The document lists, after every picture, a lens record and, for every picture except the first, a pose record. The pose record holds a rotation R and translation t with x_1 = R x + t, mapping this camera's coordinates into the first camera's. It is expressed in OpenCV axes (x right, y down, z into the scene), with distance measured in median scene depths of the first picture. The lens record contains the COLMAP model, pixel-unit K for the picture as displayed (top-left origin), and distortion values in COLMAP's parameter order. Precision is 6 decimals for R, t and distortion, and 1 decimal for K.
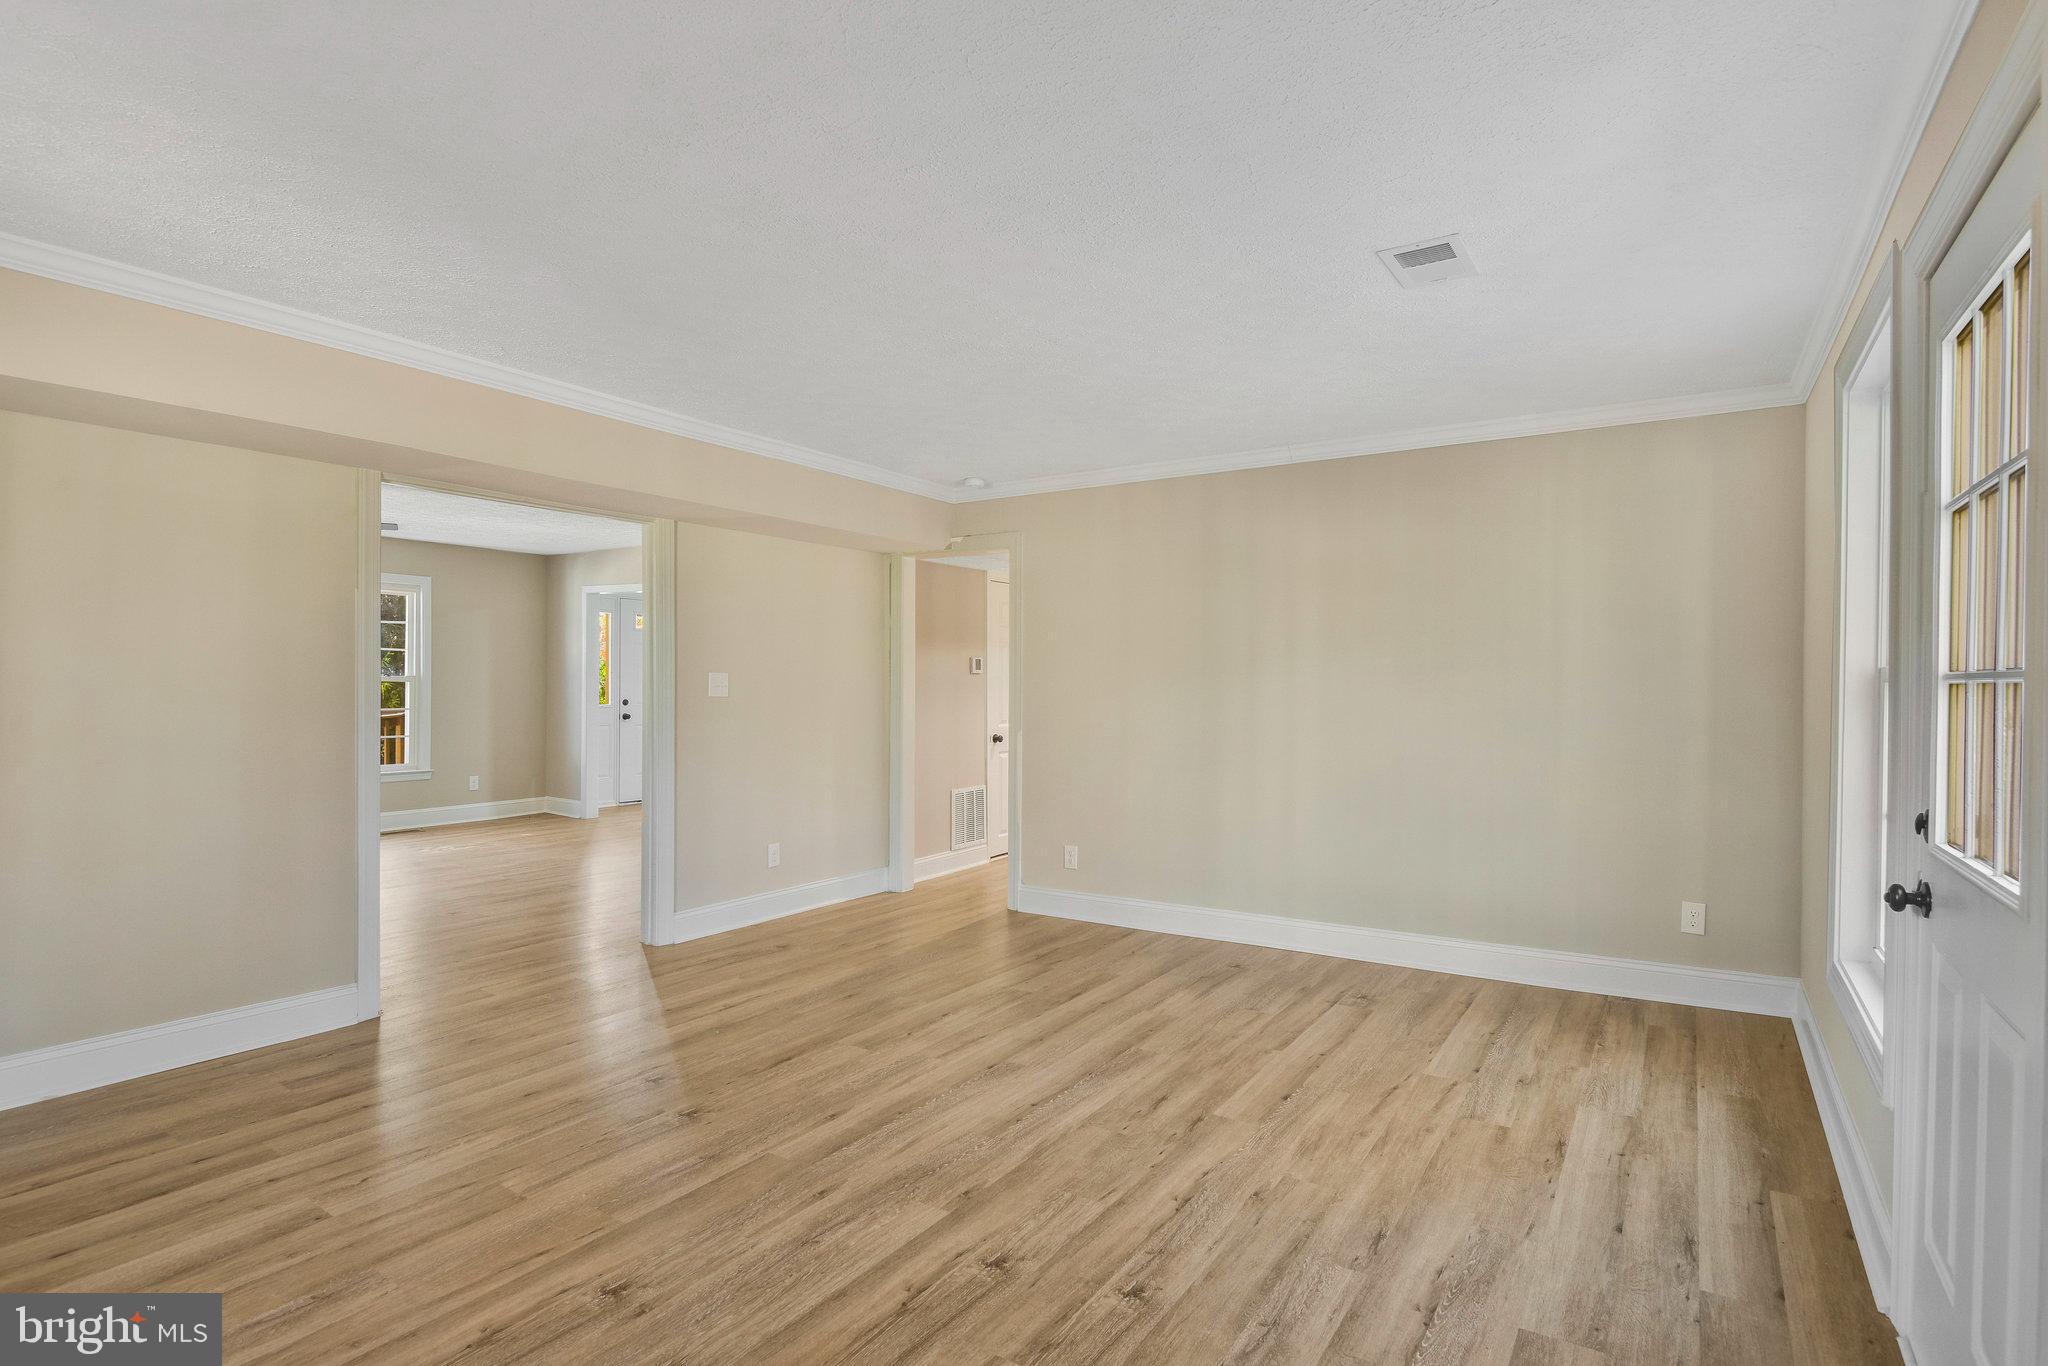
lens RADIAL K [[1013.5, 0, 1062.1], [0, 1013.5, 692.6], [0, 0, 1]] dist [-0.041084, -0.000553]
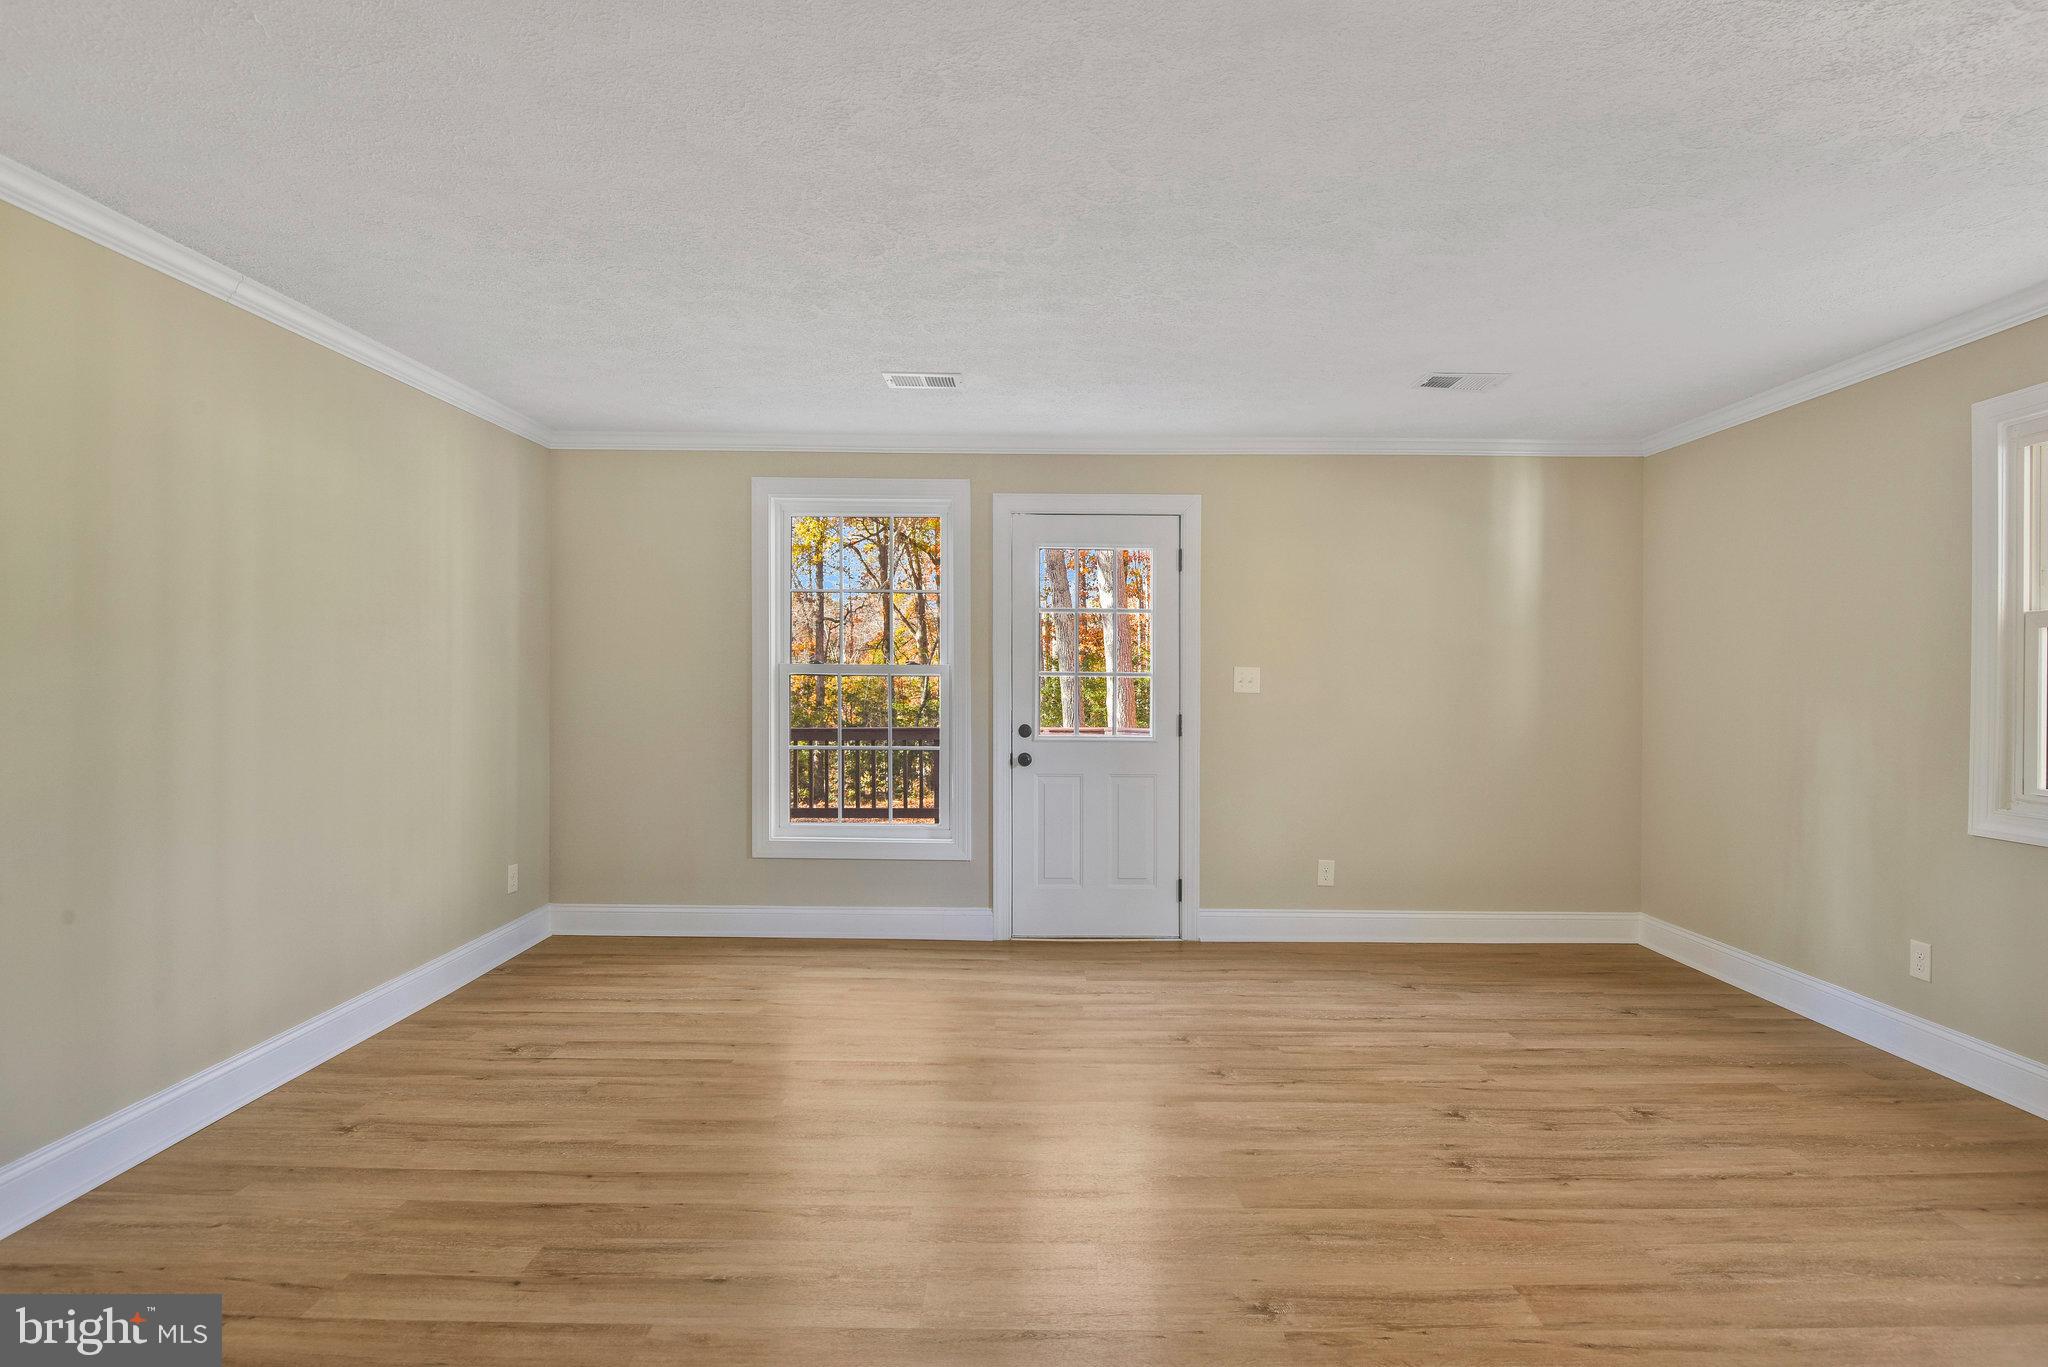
lens RADIAL K [[999.8, 0, 1023.7], [0, 999.8, 688.8], [0, 0, 1]] dist [-0.021692, -0.001237]
pose [[-0.523513, -0.015701, 0.851873, -1.065915], [-0.001417, 0.999845, 0.017558, -0.016655], [-0.852017, 0.007984, -0.523454, 1.854188]]
